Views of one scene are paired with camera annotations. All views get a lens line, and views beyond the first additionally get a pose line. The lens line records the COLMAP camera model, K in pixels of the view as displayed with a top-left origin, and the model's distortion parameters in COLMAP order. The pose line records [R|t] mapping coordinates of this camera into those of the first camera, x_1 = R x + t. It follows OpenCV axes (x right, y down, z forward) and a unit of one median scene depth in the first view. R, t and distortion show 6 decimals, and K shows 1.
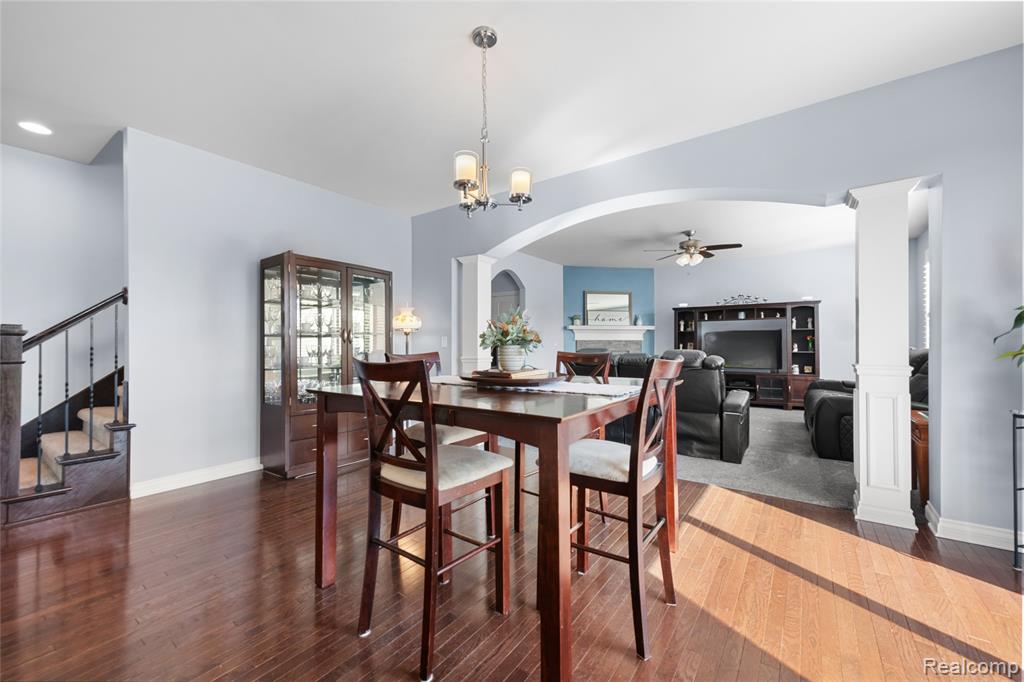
lens RADIAL K [[401.4, 0, 515.4], [0, 401.4, 341.5], [0, 0, 1]] dist [0.006218, -0.002073]
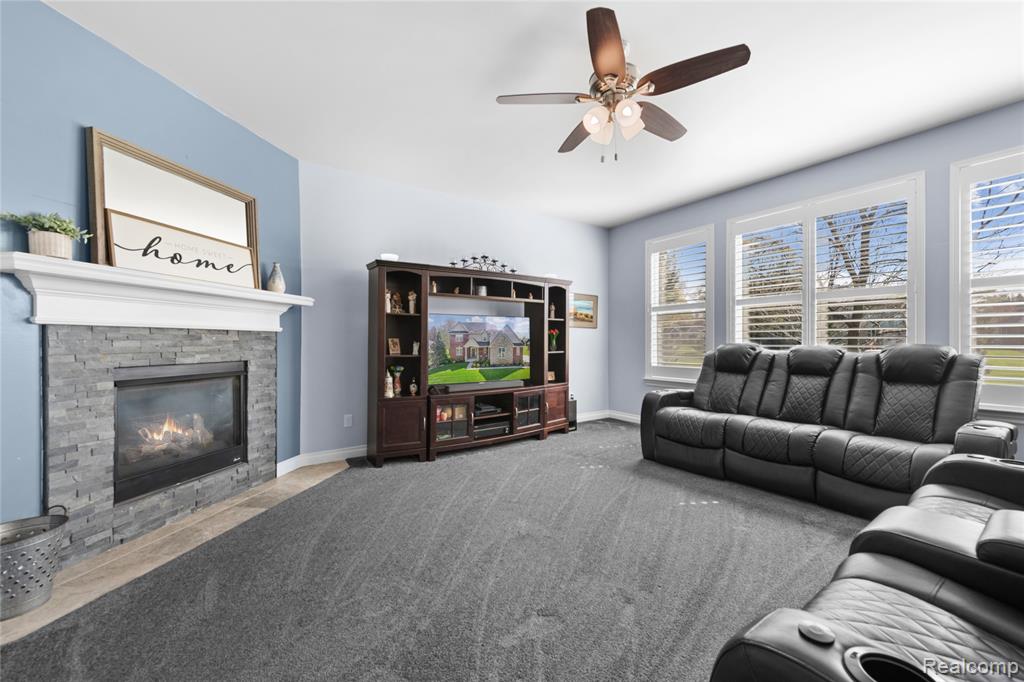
lens RADIAL K [[401.4, 0, 512.8], [0, 401.4, 337.9], [0, 0, 1]] dist [0.006218, -0.002073]
pose [[0.356146, 0.005302, 0.934415, 0.031513], [-0.002030, 0.999986, -0.004900, 0.005386], [-0.934428, -0.000152, 0.356152, 0.668944]]
